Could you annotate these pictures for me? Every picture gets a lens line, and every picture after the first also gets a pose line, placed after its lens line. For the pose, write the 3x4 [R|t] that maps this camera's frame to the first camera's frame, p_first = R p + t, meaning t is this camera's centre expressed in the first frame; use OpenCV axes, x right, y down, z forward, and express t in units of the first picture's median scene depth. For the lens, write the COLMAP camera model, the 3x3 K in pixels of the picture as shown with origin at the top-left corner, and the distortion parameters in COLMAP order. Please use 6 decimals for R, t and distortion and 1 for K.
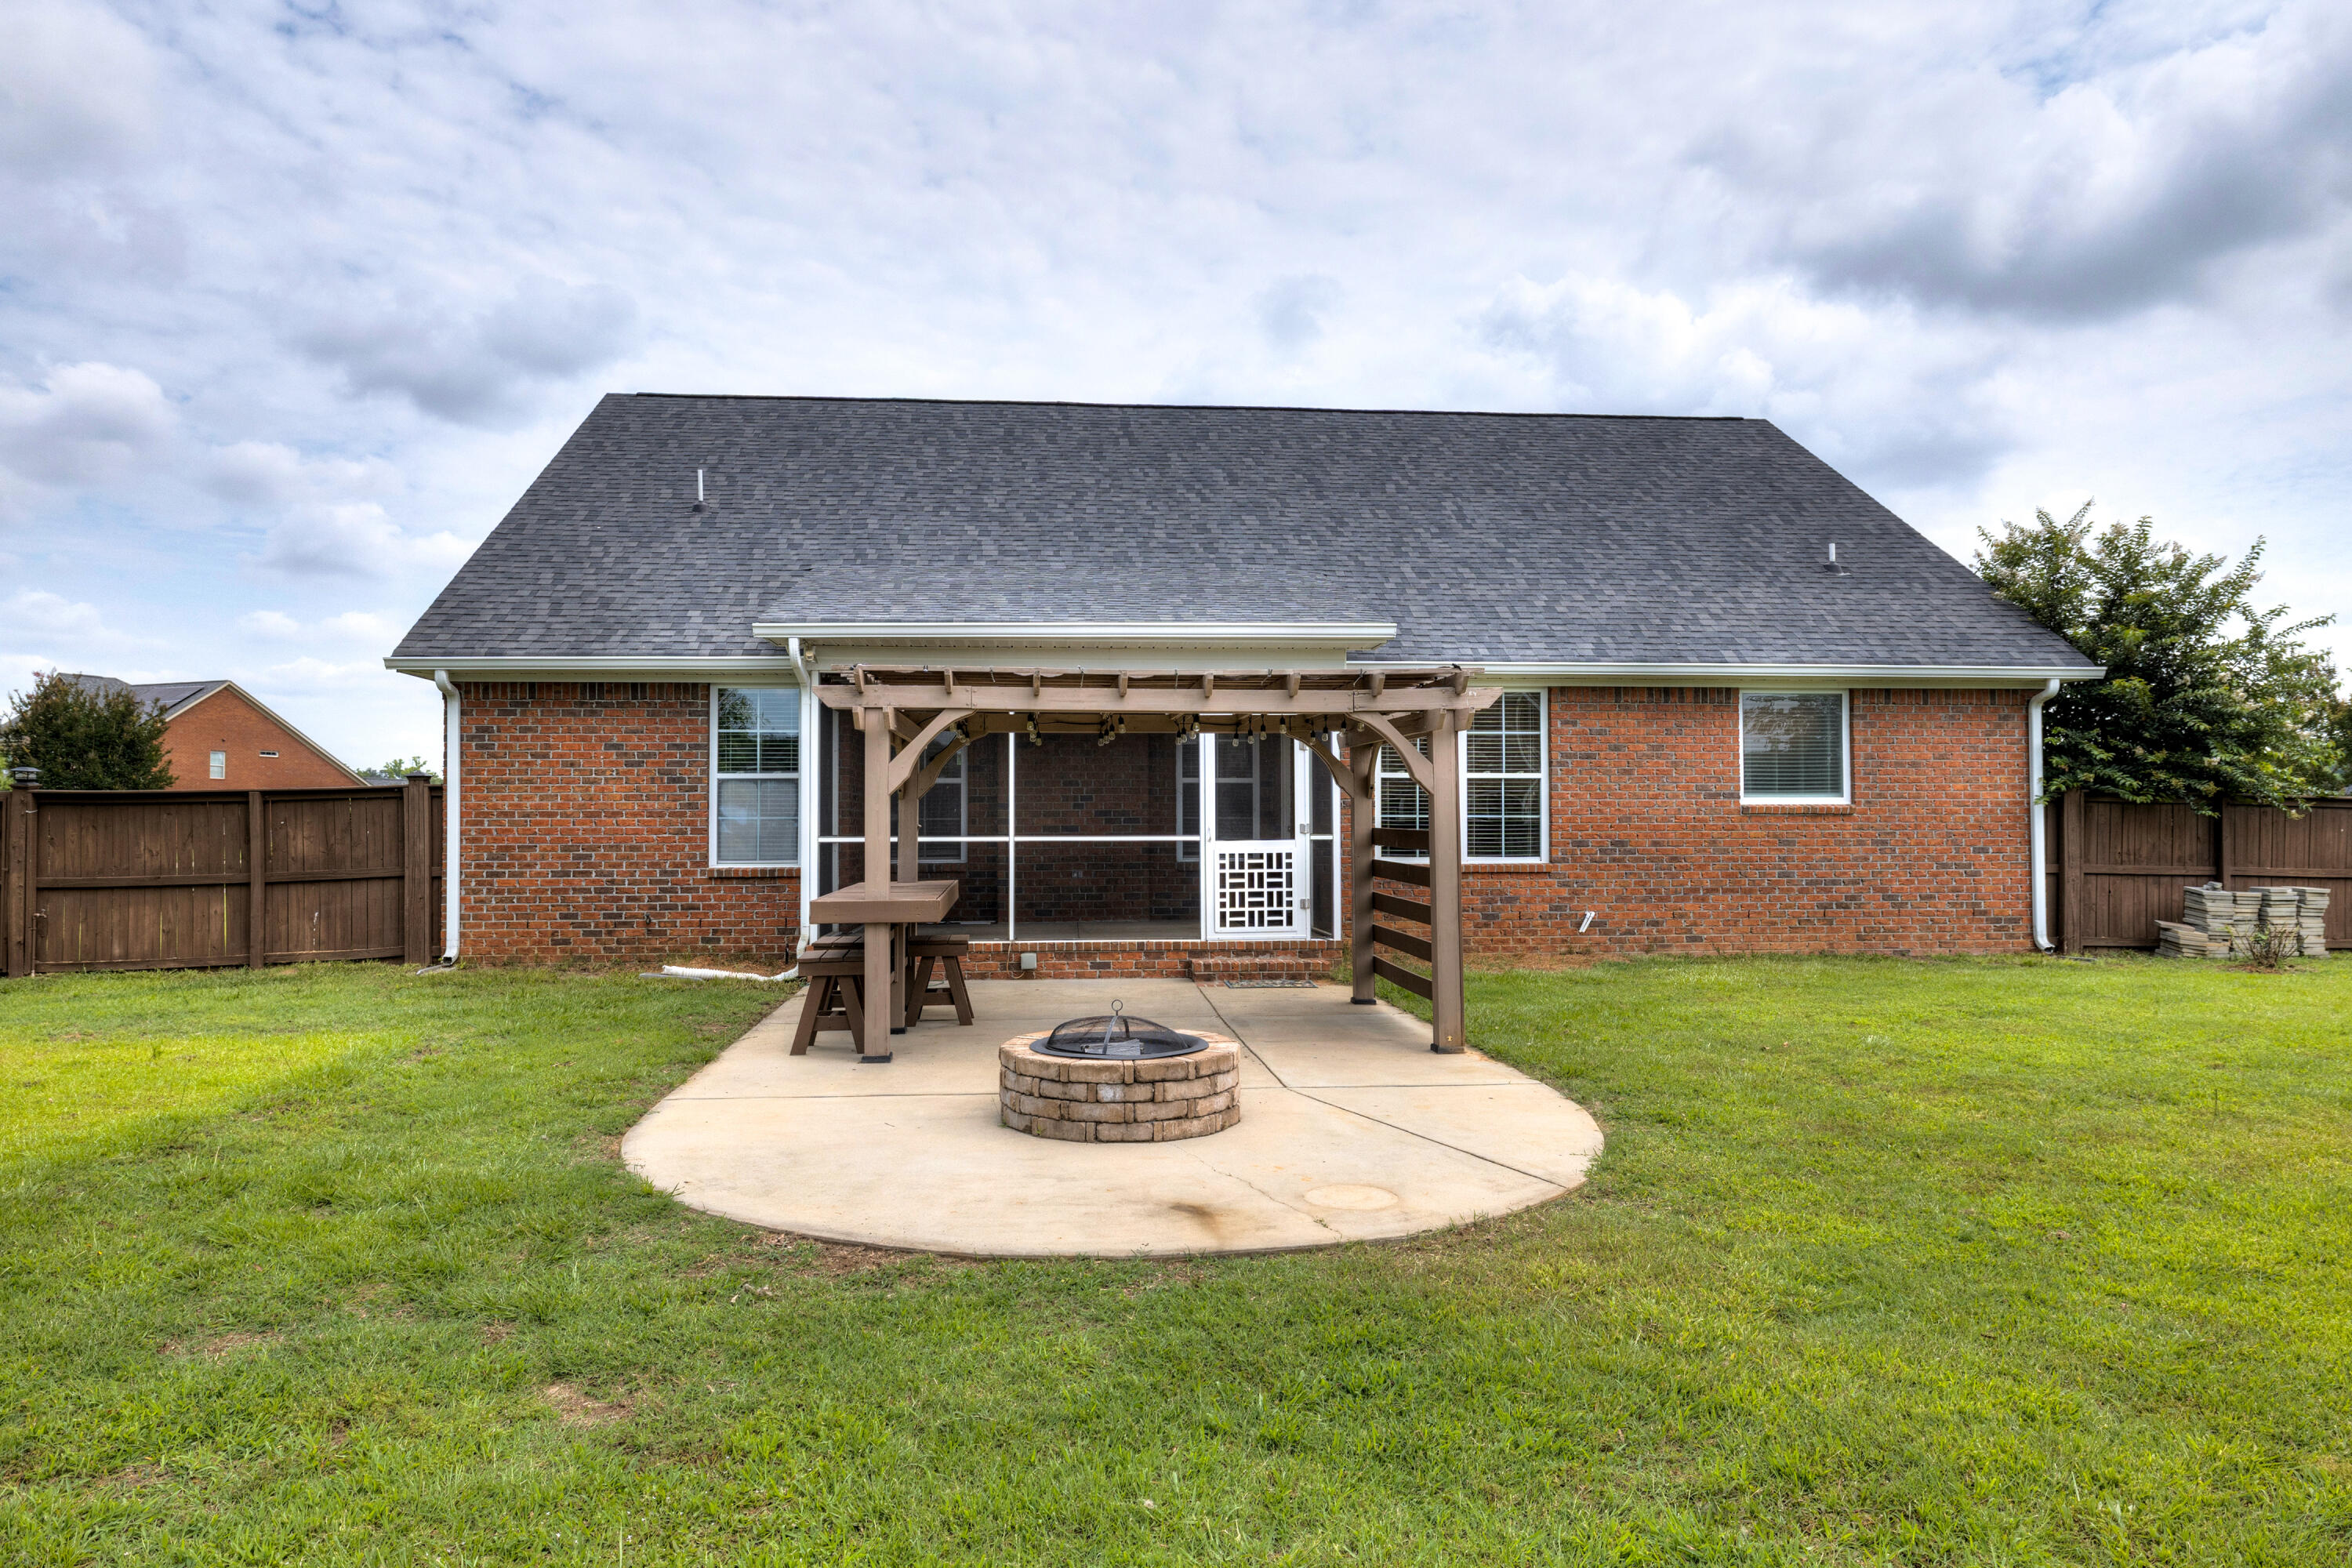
lens RADIAL K [[1466.6, 0, 1176.0], [0, 1466.6, 784.0], [0, 0, 1]] dist [-0.000842, -0.000076]
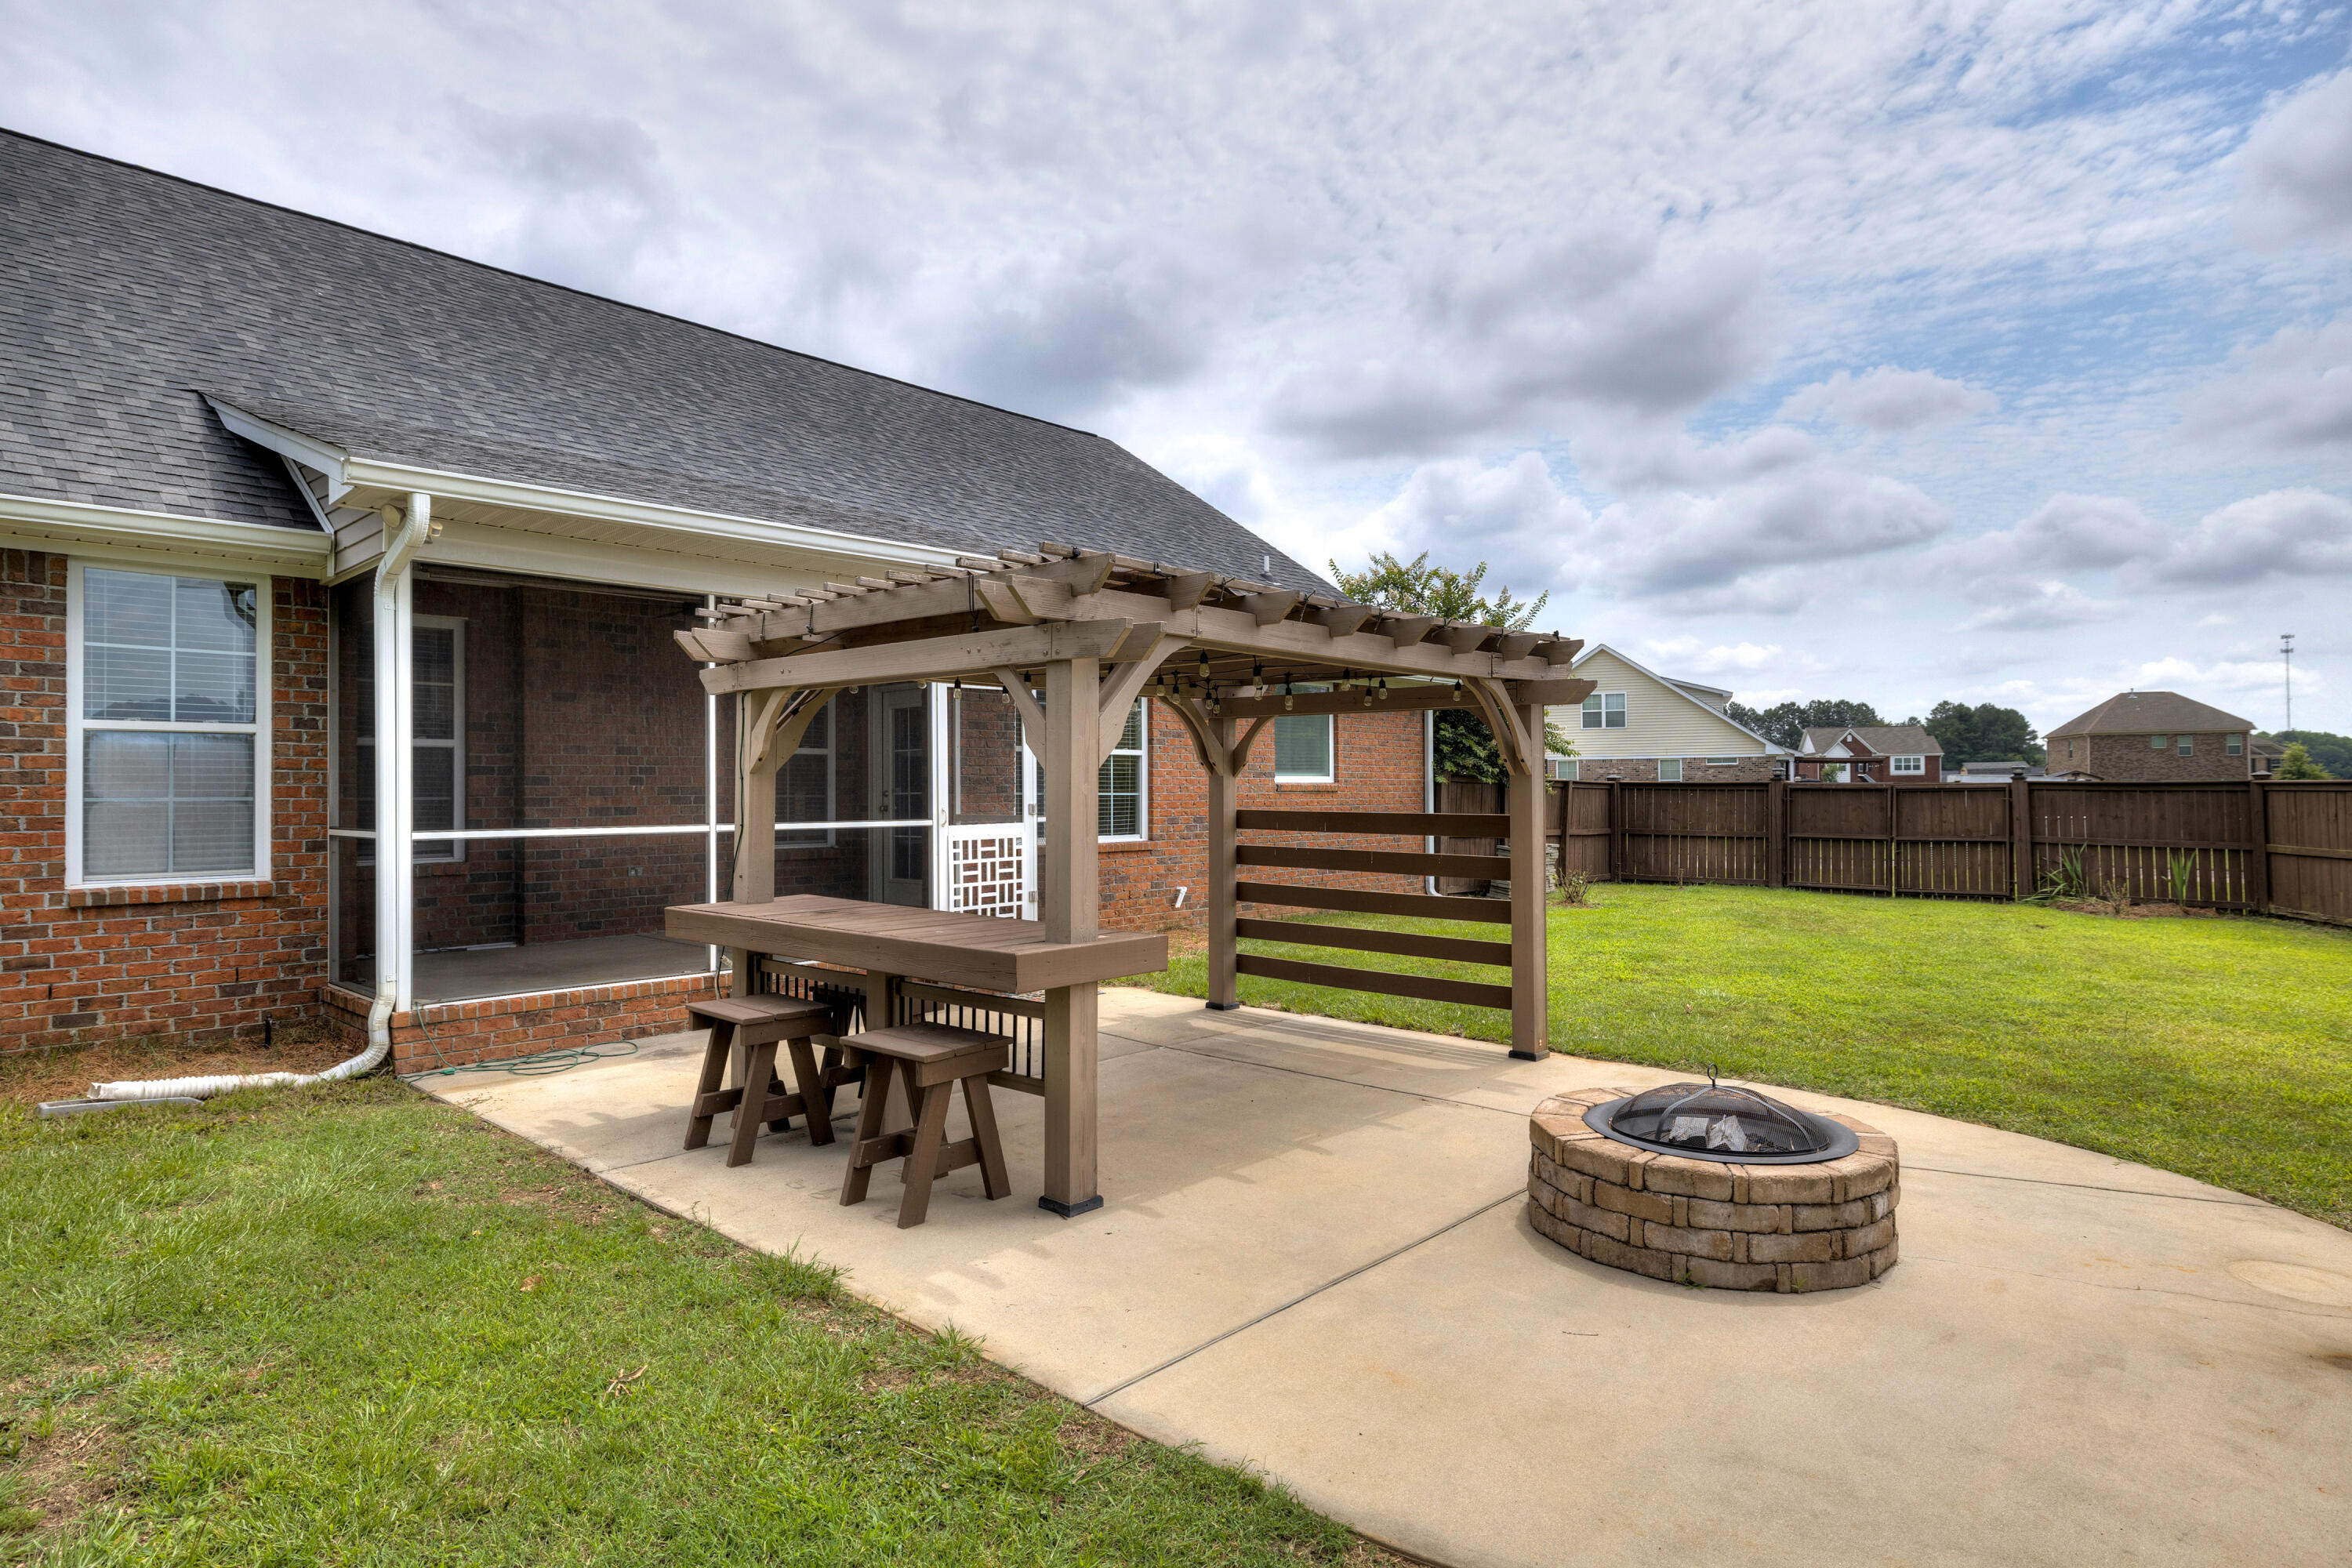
lens RADIAL K [[1267.8, 0, 1176.0], [0, 1267.8, 784.0], [0, 0, 1]] dist [0.002365, 0.000351]
pose [[0.747632, 0.003541, 0.664104, -0.325275], [-0.015628, 0.999803, 0.012262, 0.004837], [-0.663929, -0.019547, 0.747540, 0.366439]]
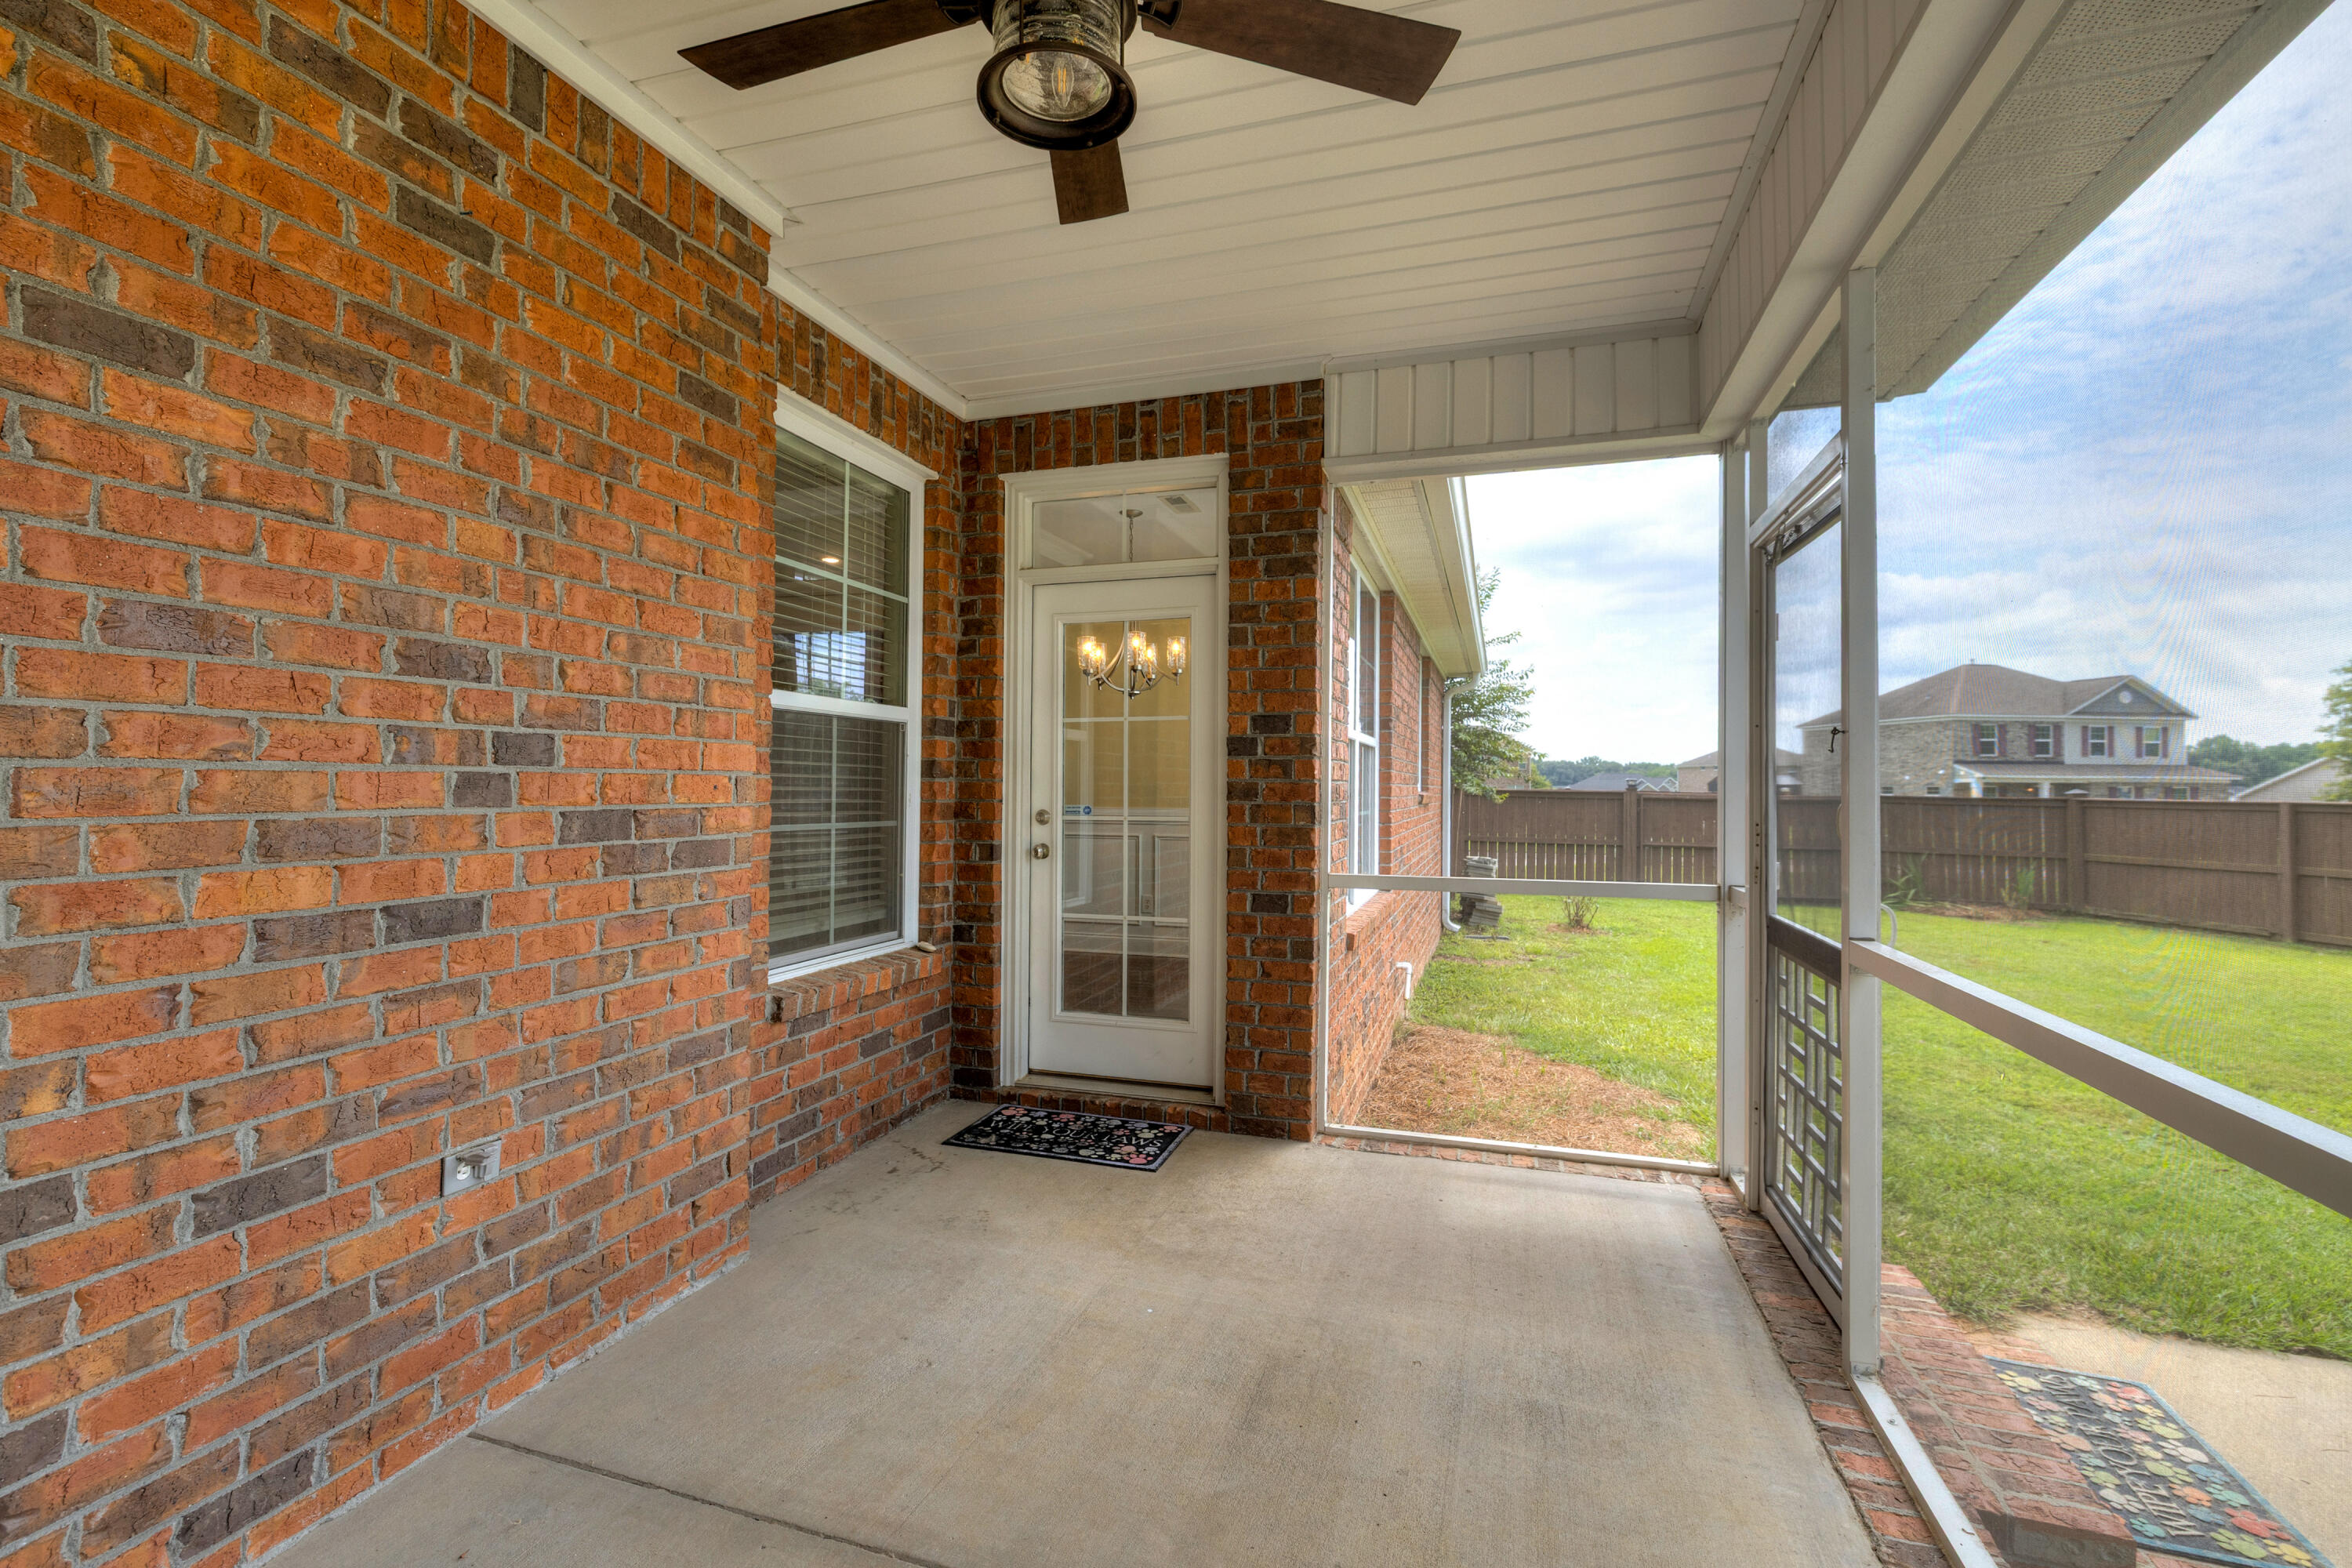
lens RADIAL K [[1020.1, 0, 1177.3], [0, 1020.1, 778.5], [0, 0, 1]] dist [-0.001995, 0.000162]
pose [[0.398830, 0.013506, 0.916926, -0.165104], [-0.031404, 0.999506, -0.001062, 0.012365], [-0.916487, -0.028371, 0.399057, 0.969173]]
